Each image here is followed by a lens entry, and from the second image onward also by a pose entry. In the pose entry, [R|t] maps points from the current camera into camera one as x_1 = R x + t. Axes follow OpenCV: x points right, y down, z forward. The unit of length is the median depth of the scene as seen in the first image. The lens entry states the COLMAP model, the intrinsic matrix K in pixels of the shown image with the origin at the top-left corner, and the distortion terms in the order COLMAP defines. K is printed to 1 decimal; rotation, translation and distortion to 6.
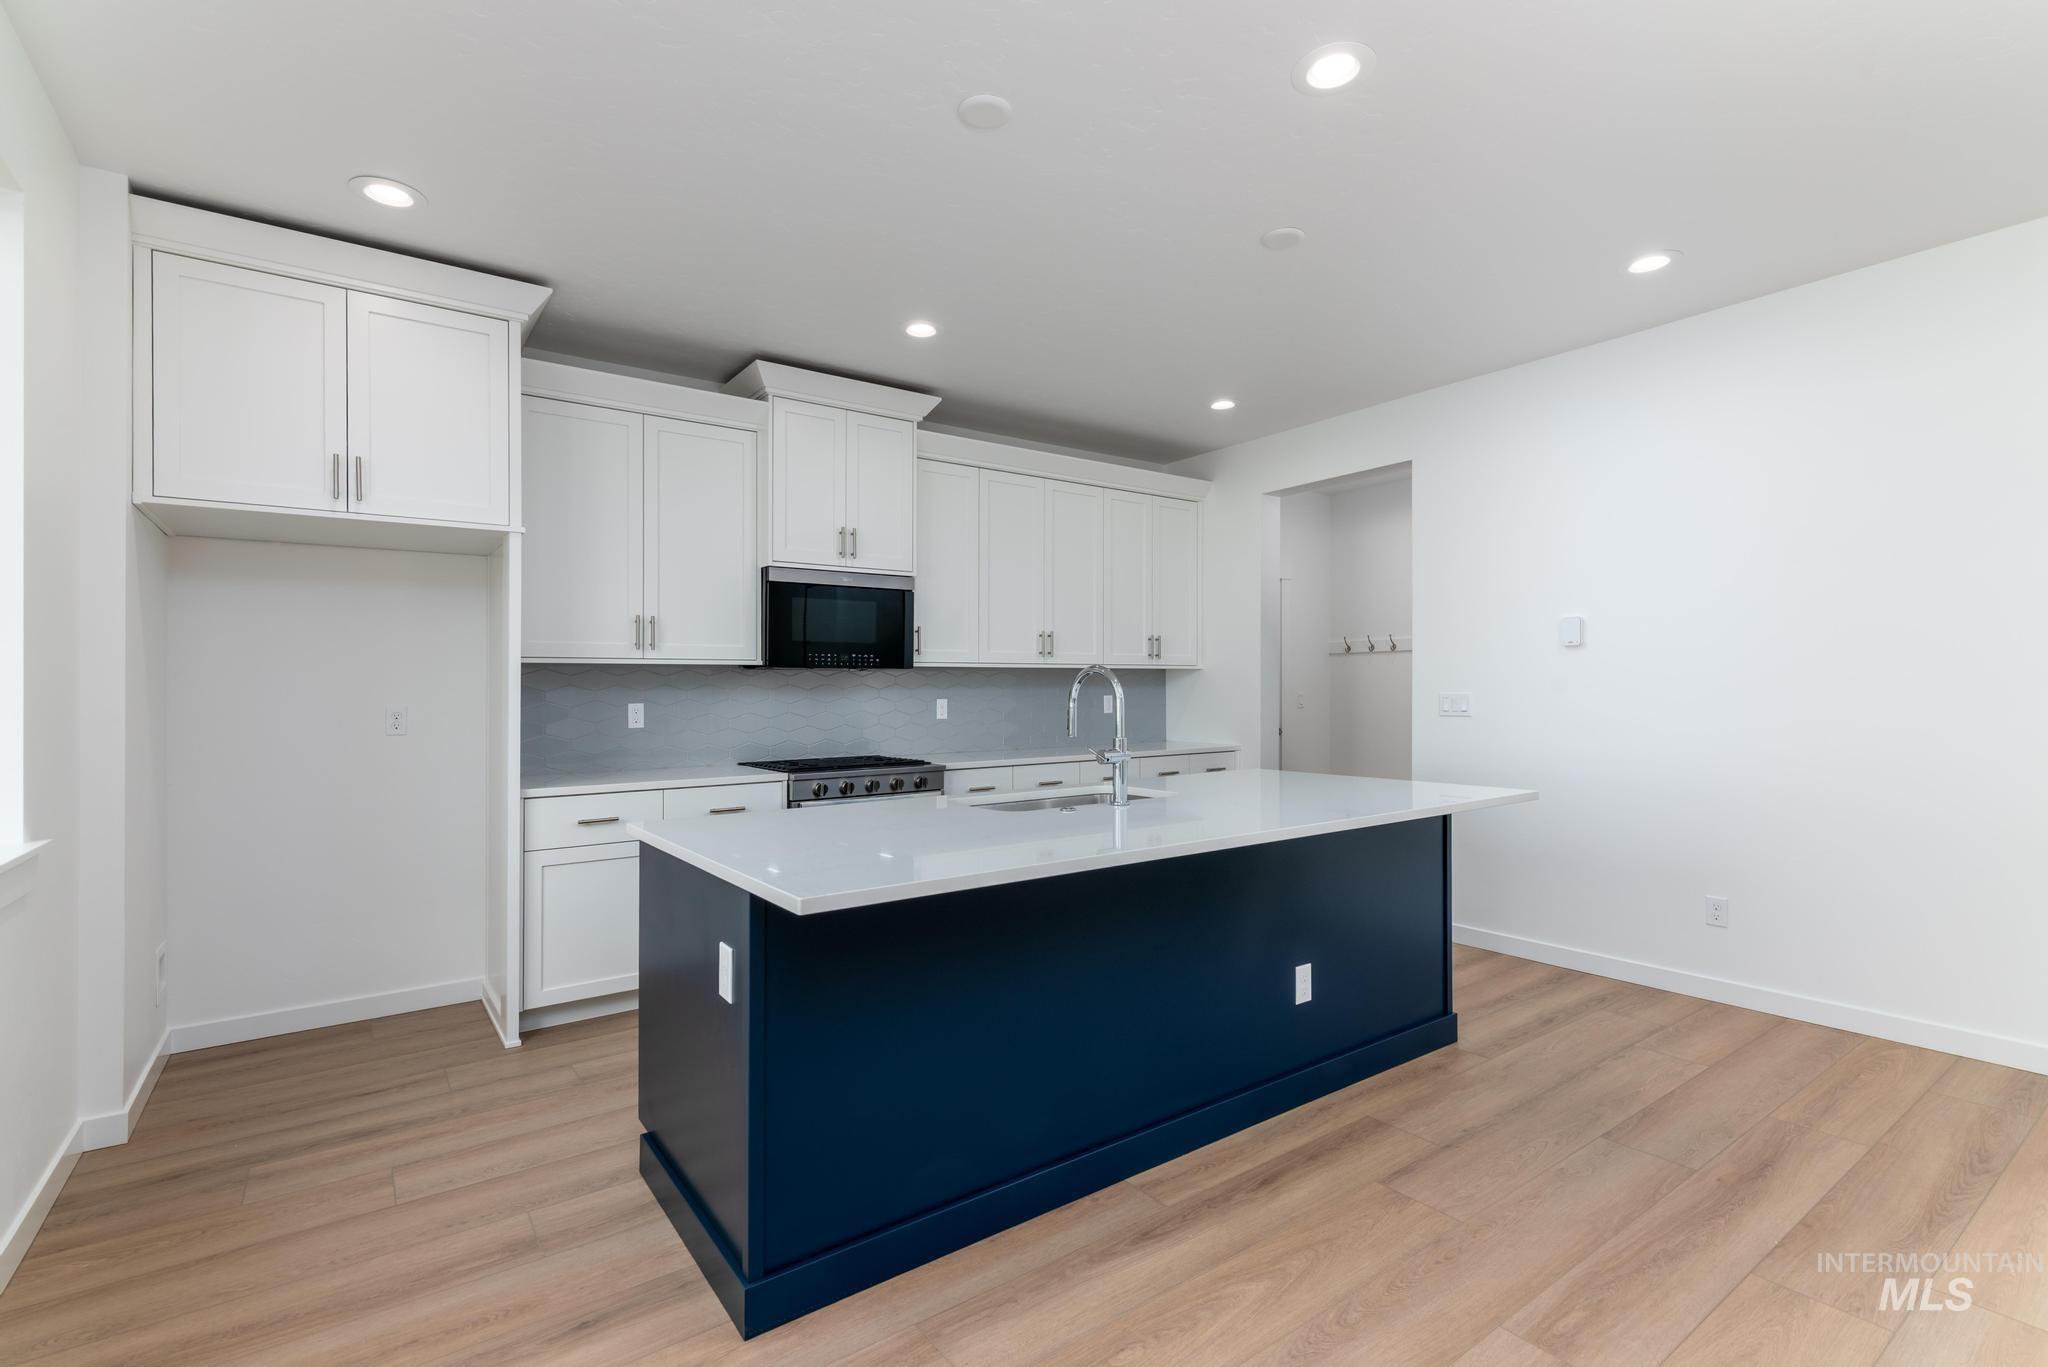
lens RADIAL K [[933.5, 0, 1012.7], [0, 933.5, 693.6], [0, 0, 1]] dist [0.010621, -0.003057]
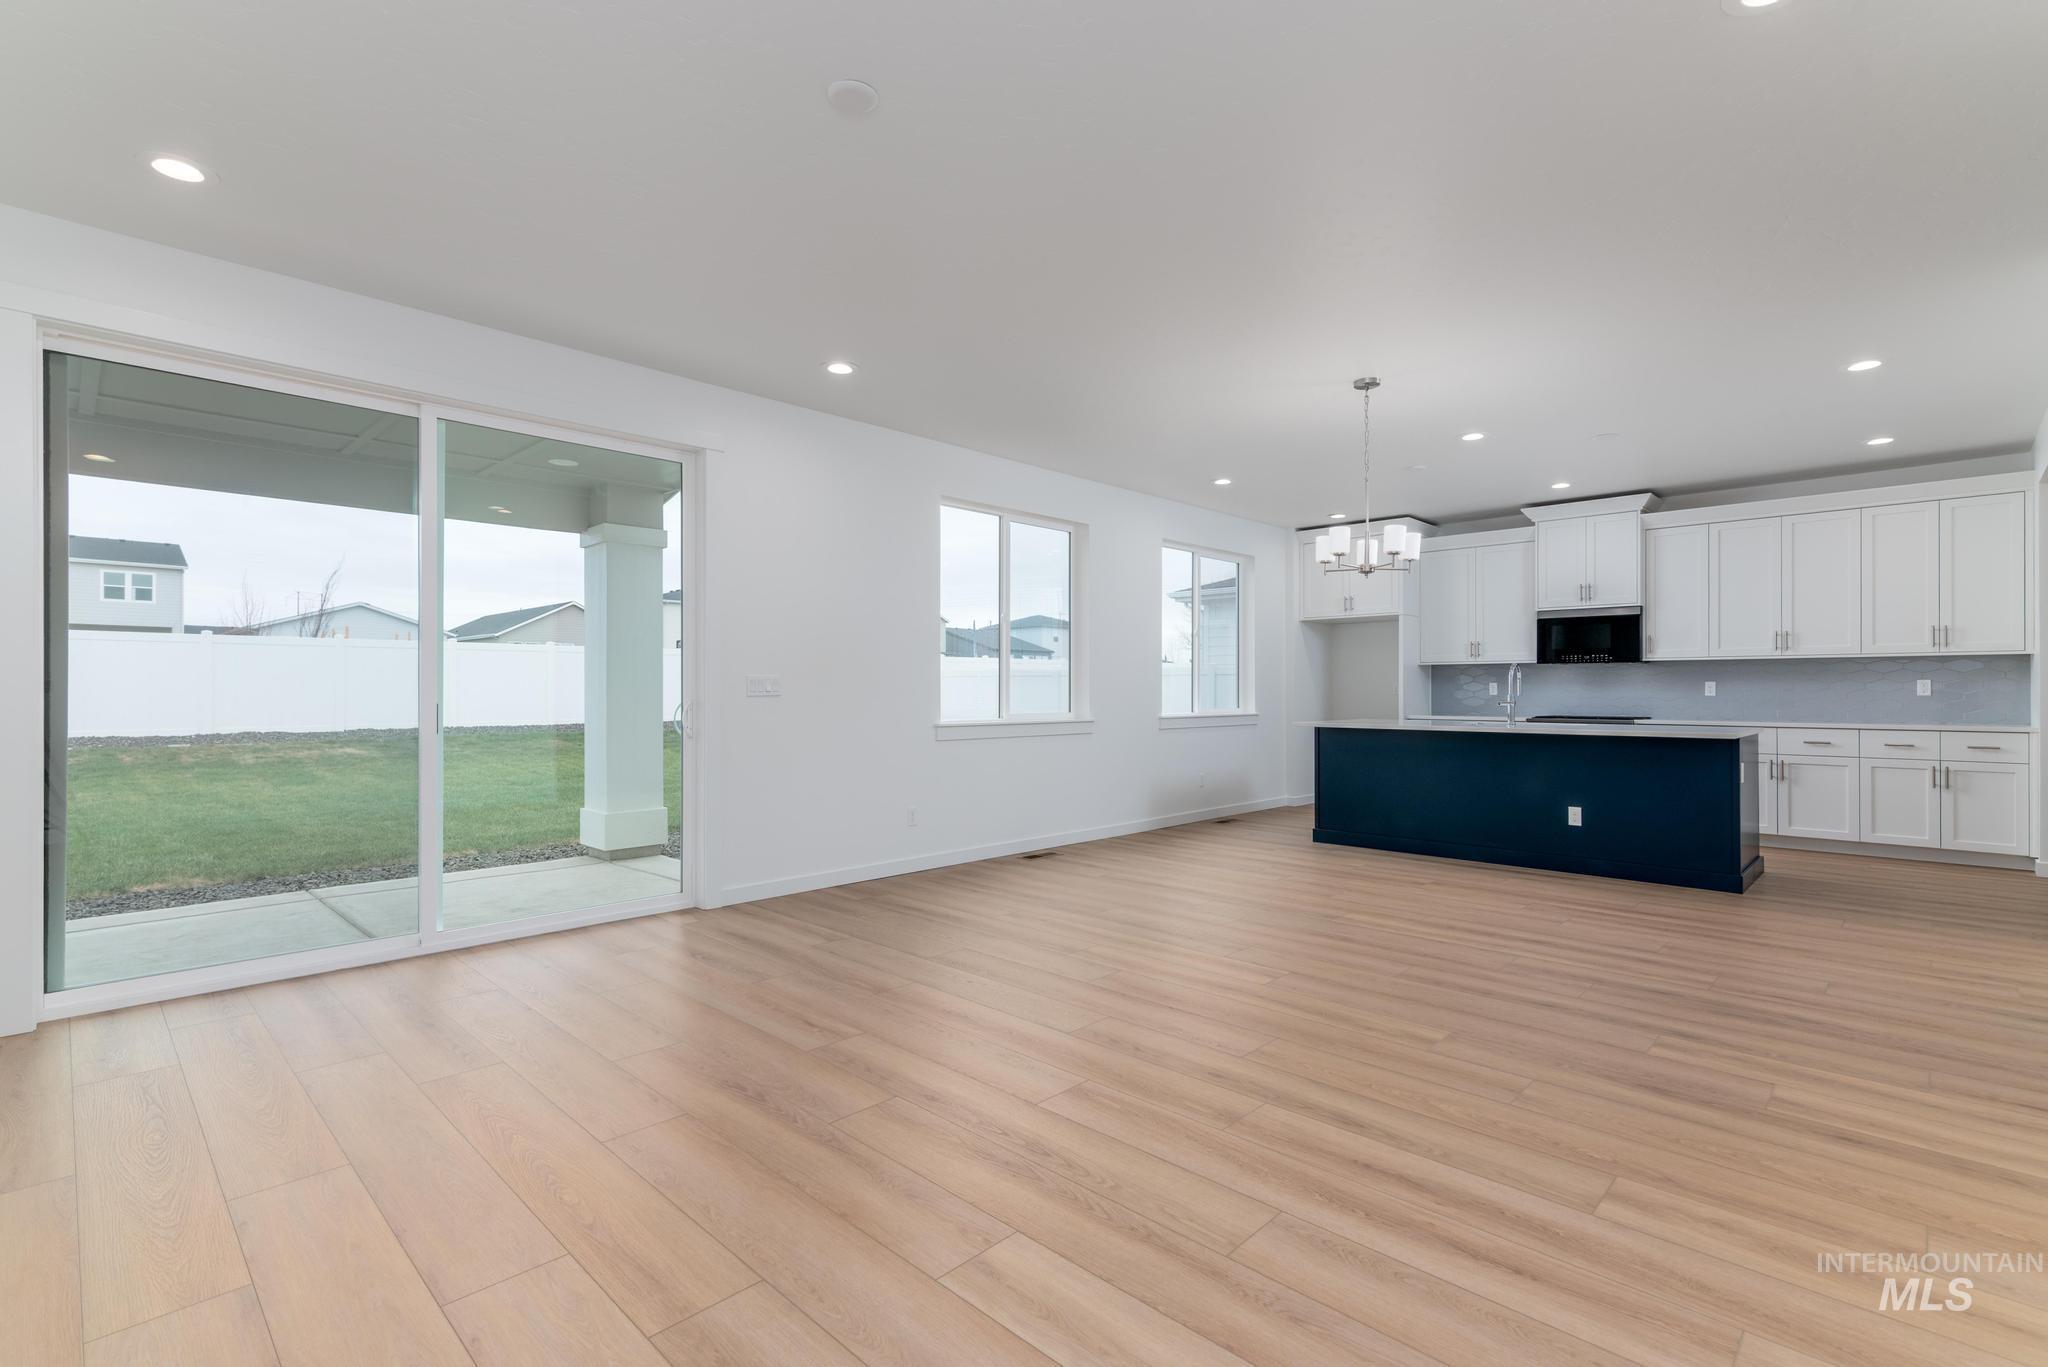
lens RADIAL K [[933.5, 0, 1015.6], [0, 933.5, 672.1], [0, 0, 1]] dist [0.010621, -0.003057]
pose [[0.176440, -0.009658, -0.984264, 1.689612], [-0.003940, 0.999937, -0.010518, 0.015163], [0.984304, 0.005733, 0.176391, -0.456965]]
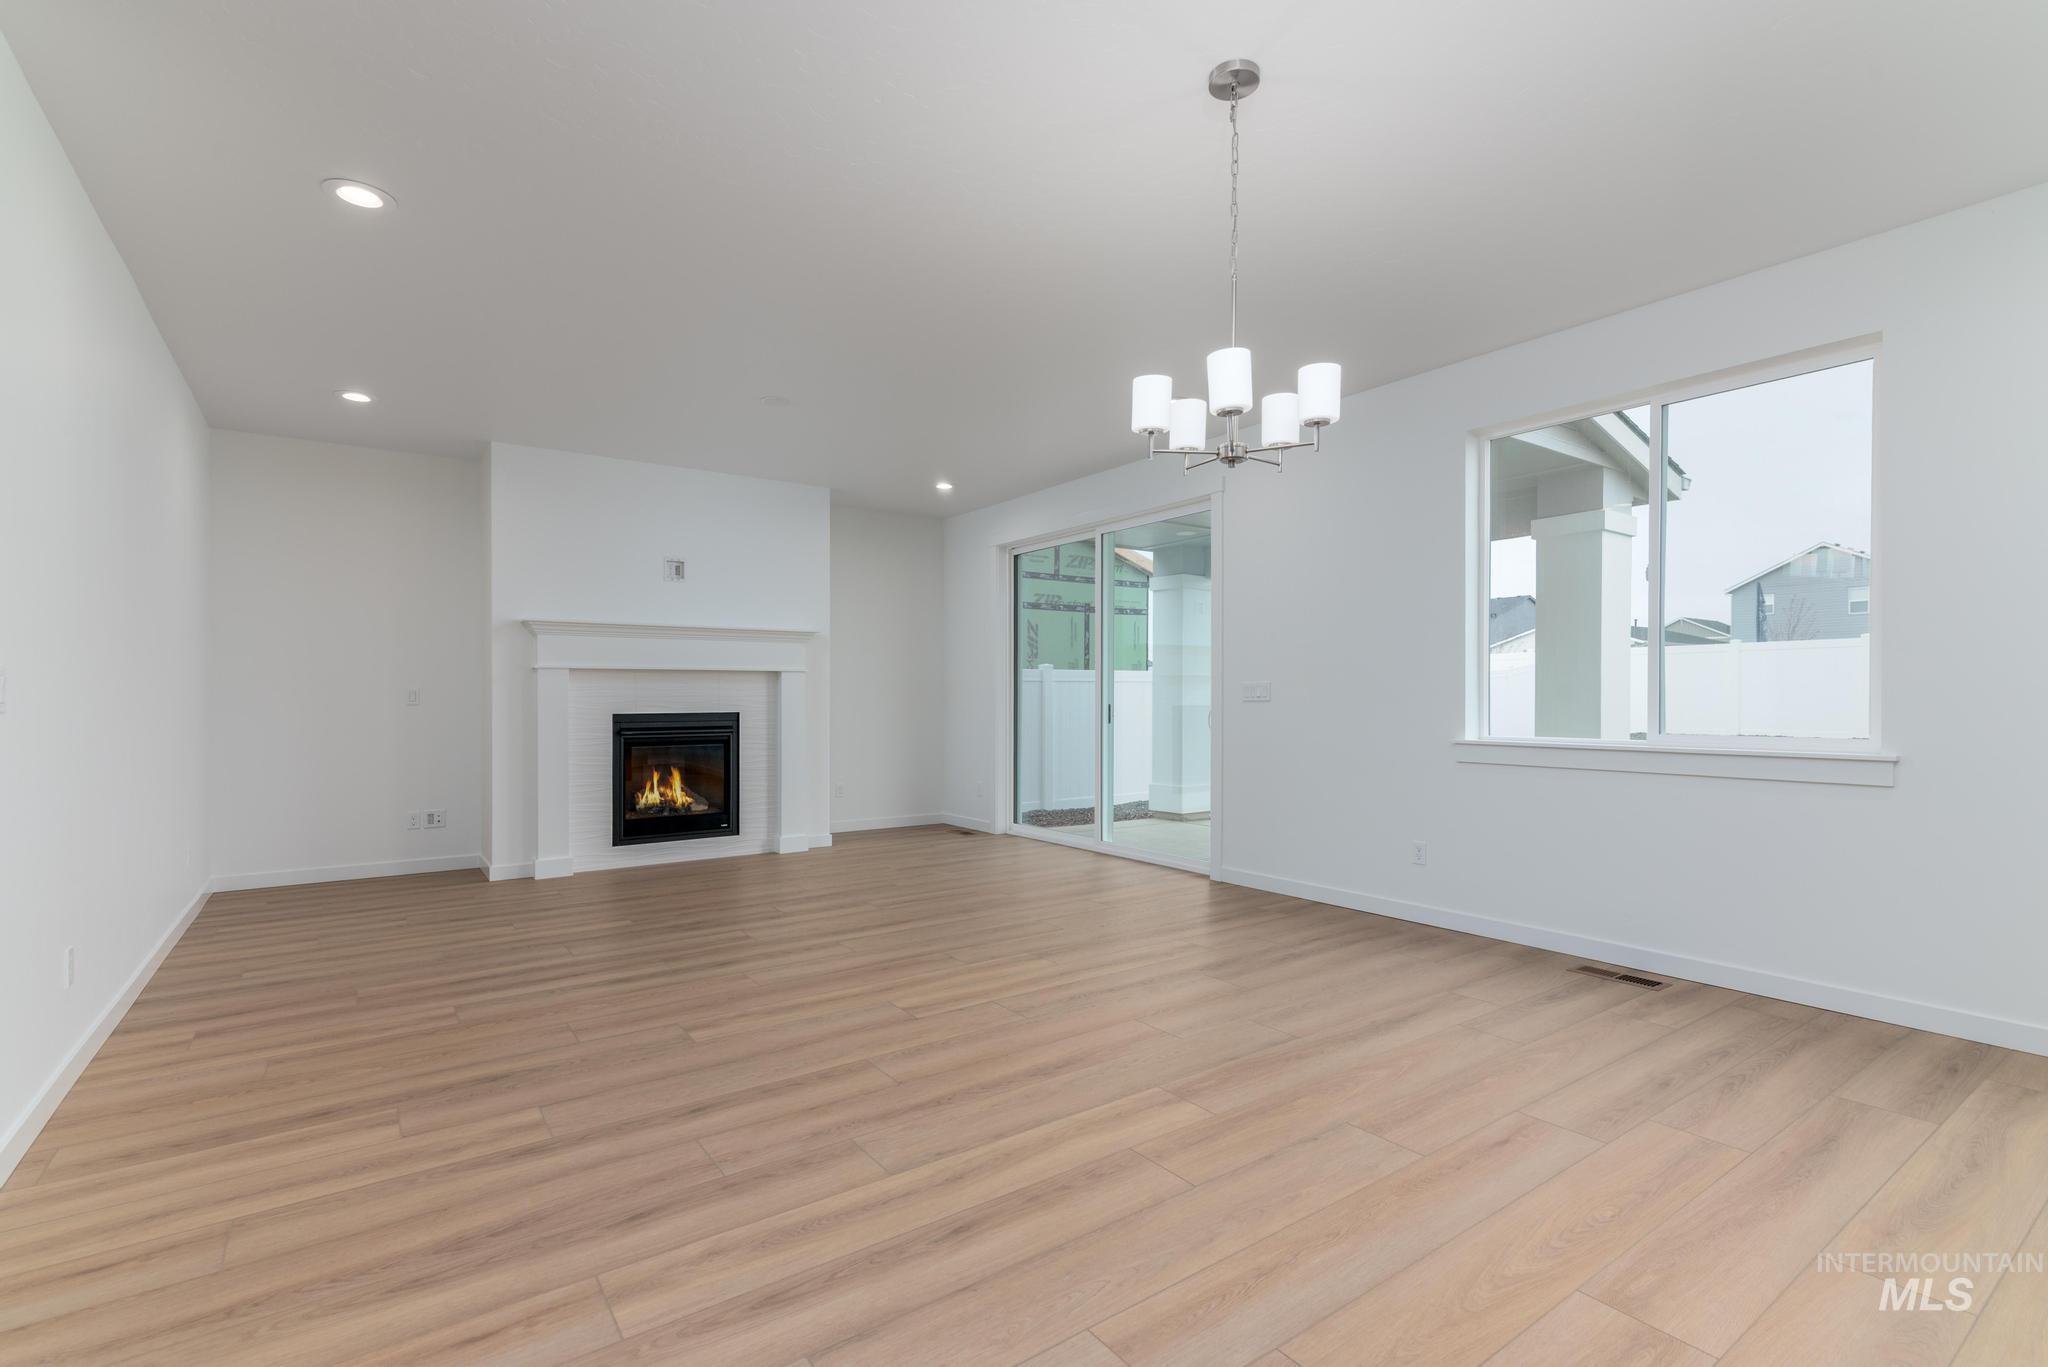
lens RADIAL K [[933.5, 0, 1022.5], [0, 933.5, 689.5], [0, 0, 1]] dist [0.010621, -0.003057]
pose [[-0.999907, 0.013313, -0.002804, 0.594788], [0.013331, 0.999889, -0.006674, 0.023575], [0.002715, -0.006711, -0.999974, 0.967418]]
